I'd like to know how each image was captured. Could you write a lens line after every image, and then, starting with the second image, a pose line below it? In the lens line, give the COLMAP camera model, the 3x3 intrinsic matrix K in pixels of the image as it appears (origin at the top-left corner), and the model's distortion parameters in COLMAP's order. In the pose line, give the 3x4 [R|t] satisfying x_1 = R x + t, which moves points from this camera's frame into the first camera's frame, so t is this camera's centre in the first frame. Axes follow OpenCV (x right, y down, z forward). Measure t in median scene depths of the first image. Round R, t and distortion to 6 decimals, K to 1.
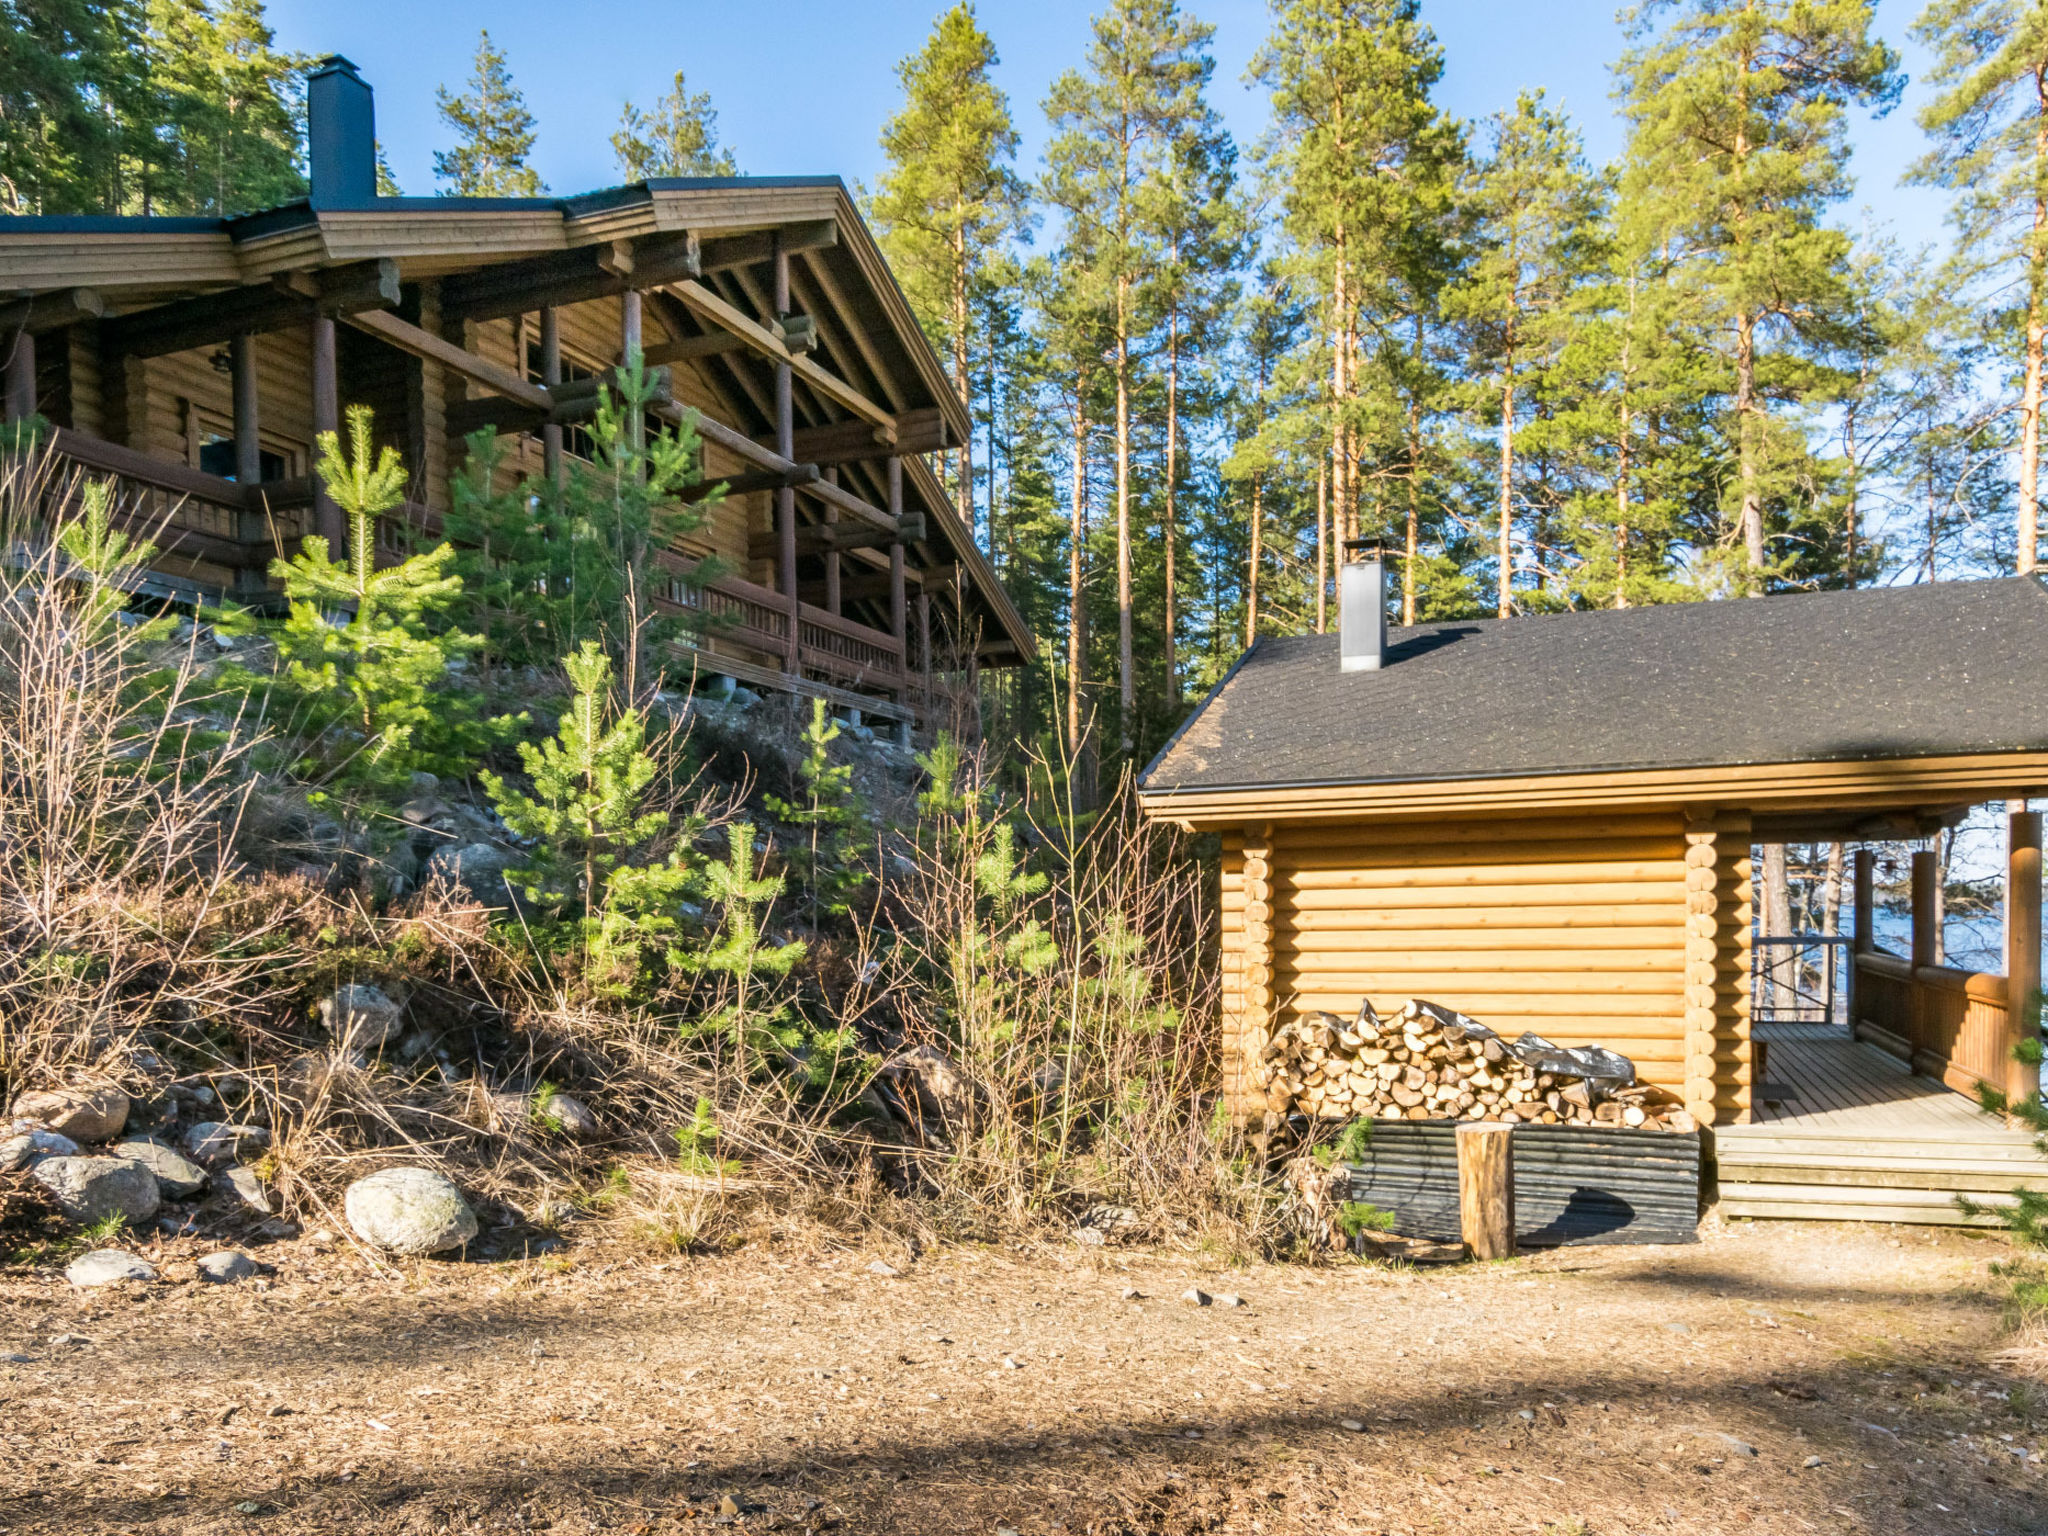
lens RADIAL K [[1480.8, 0, 1024.0], [0, 1480.8, 768.0], [0, 0, 1]] dist [0.000408, 0.000828]
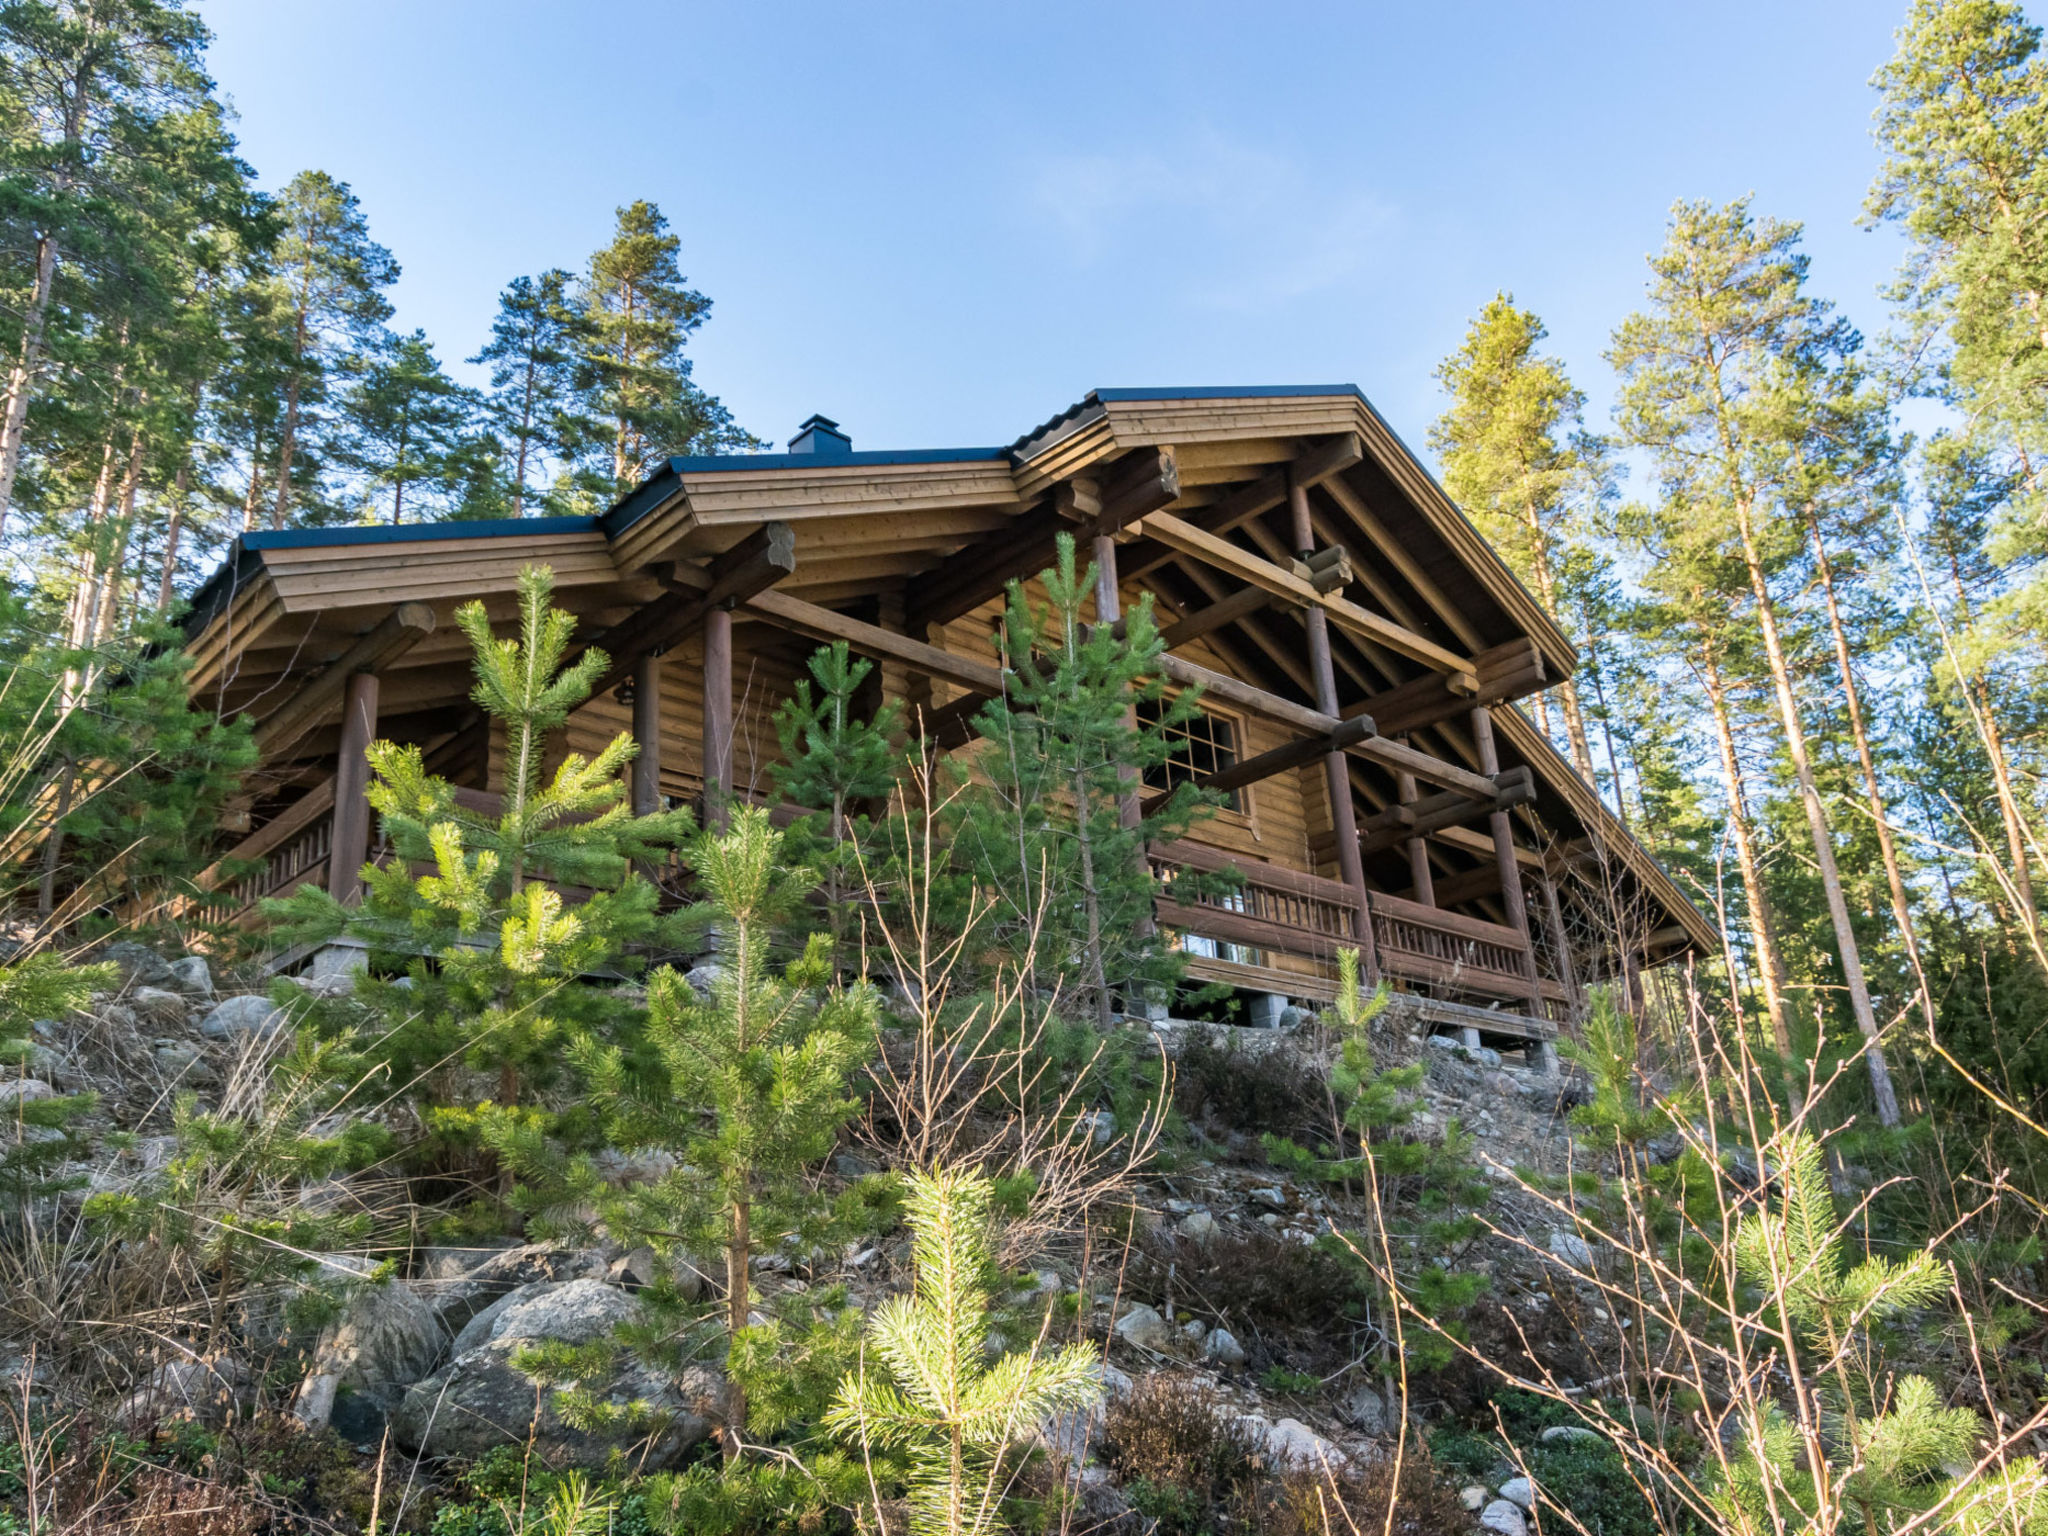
lens RADIAL K [[1556.2, 0, 1025.4], [0, 1556.2, 851.8], [0, 0, 1]] dist [0.003412, 0.000616]
pose [[0.912061, -0.165515, -0.375165, -0.011074], [0.091551, 0.974017, -0.207148, 0.012363], [0.399703, 0.154585, 0.903516, 0.189307]]
